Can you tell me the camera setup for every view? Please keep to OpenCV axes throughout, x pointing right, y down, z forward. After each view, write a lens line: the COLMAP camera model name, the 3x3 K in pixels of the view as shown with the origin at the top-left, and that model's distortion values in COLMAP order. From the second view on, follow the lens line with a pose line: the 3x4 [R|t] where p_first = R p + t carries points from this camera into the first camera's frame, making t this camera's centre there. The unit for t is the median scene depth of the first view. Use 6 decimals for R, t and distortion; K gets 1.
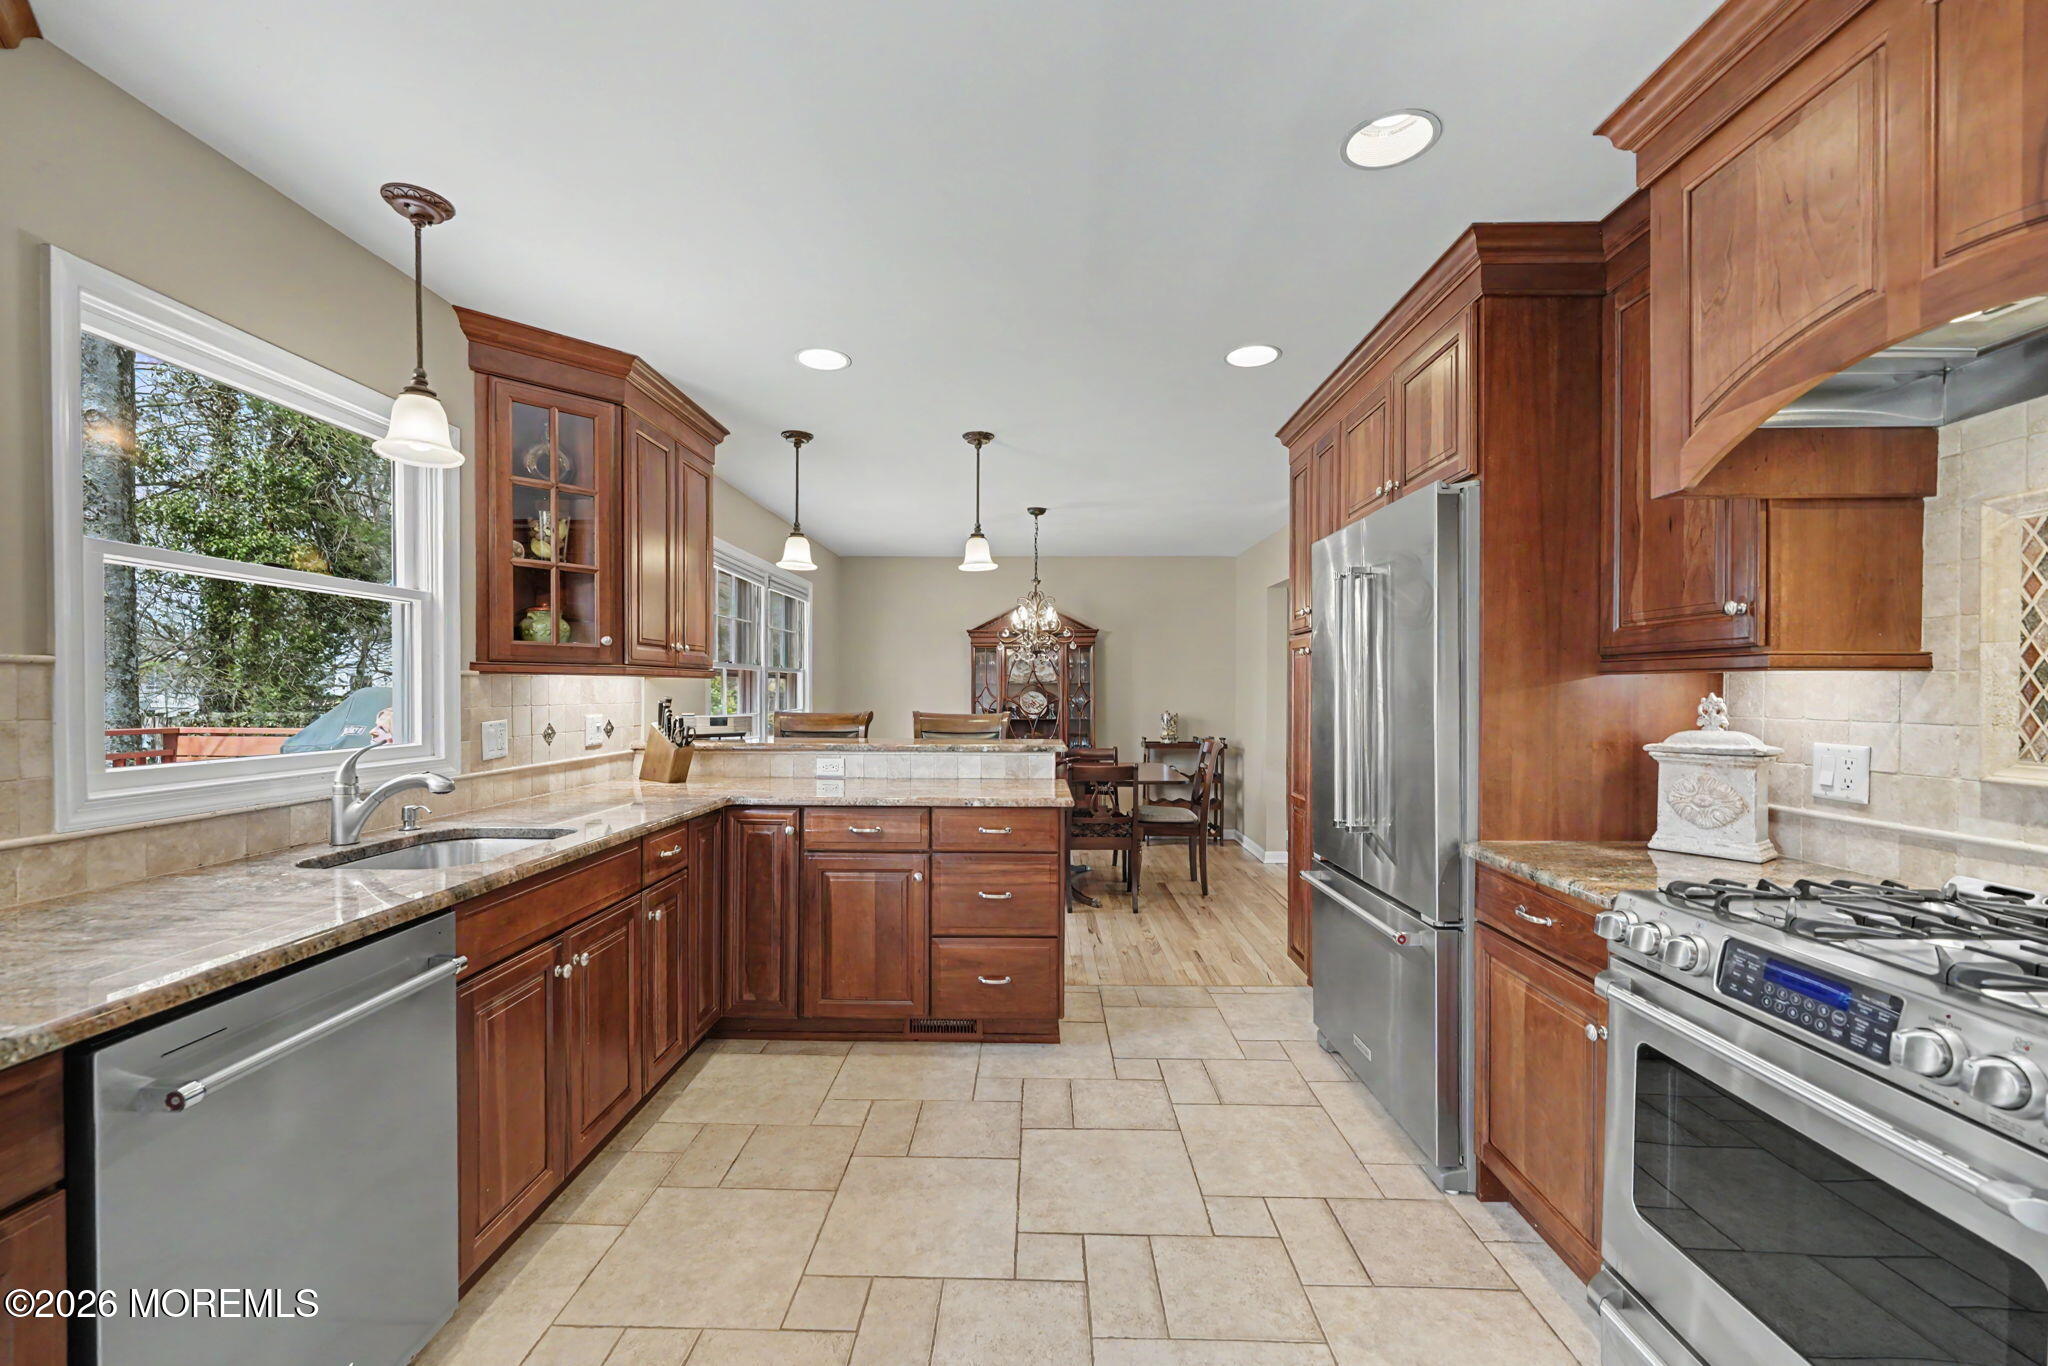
lens RADIAL K [[821.8, 0, 1016.5], [0, 821.8, 690.9], [0, 0, 1]] dist [-0.000393, 0.000083]
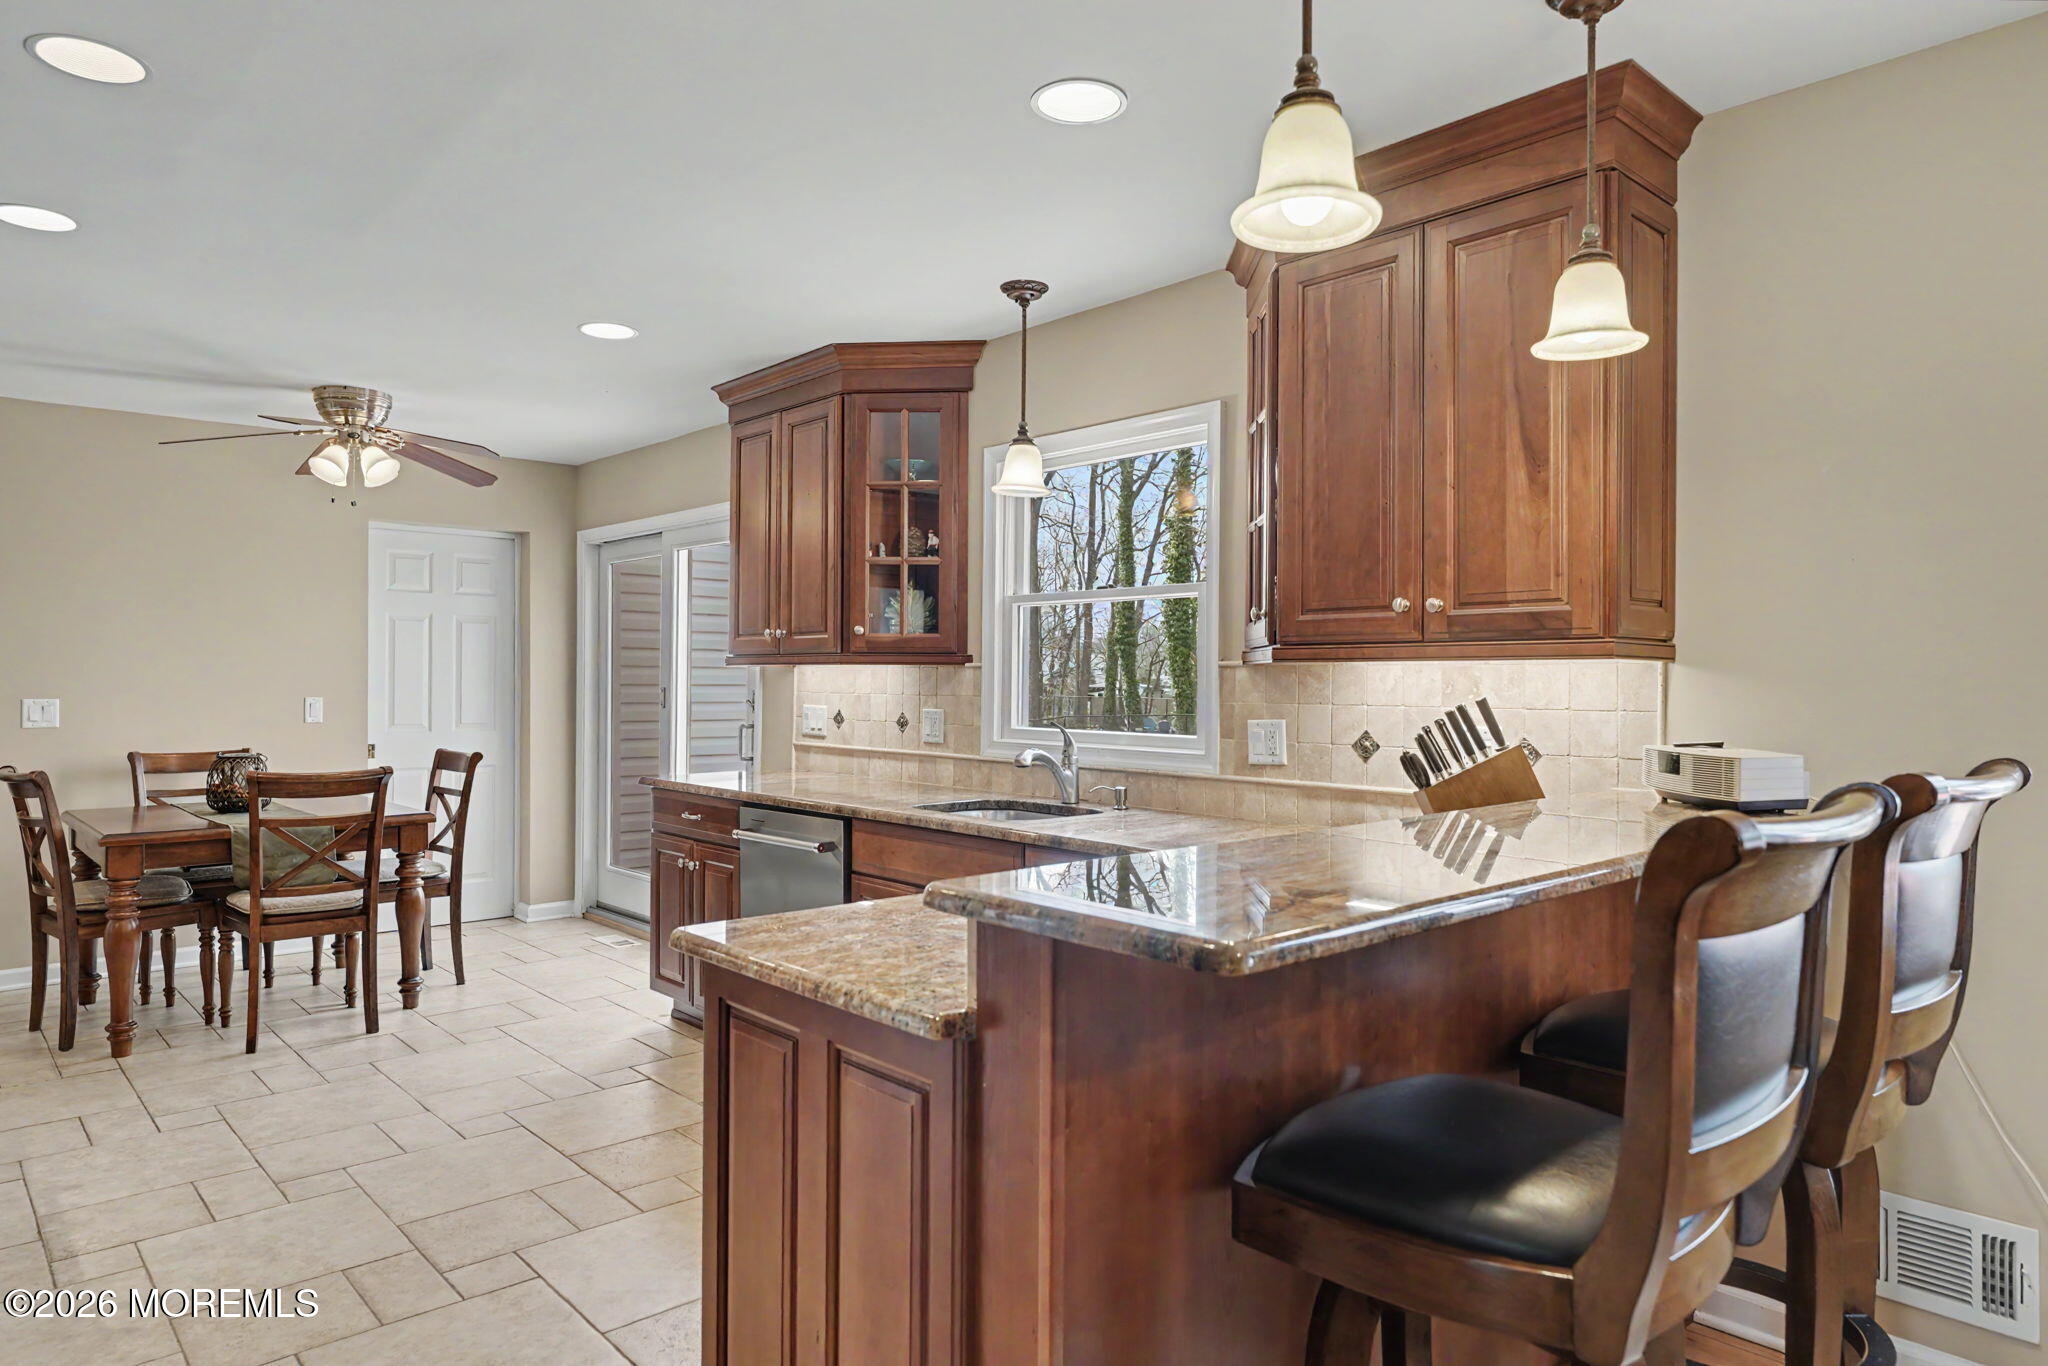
lens RADIAL K [[1263.1, 0, 1024.0], [0, 1263.1, 683.0], [0, 0, 1]] dist [-0.001464, -0.000528]
pose [[-0.726900, -0.004686, -0.686727, 0.425593], [-0.009072, 0.999955, 0.002780, -0.002210], [0.686683, 0.008250, -0.726910, 1.769117]]
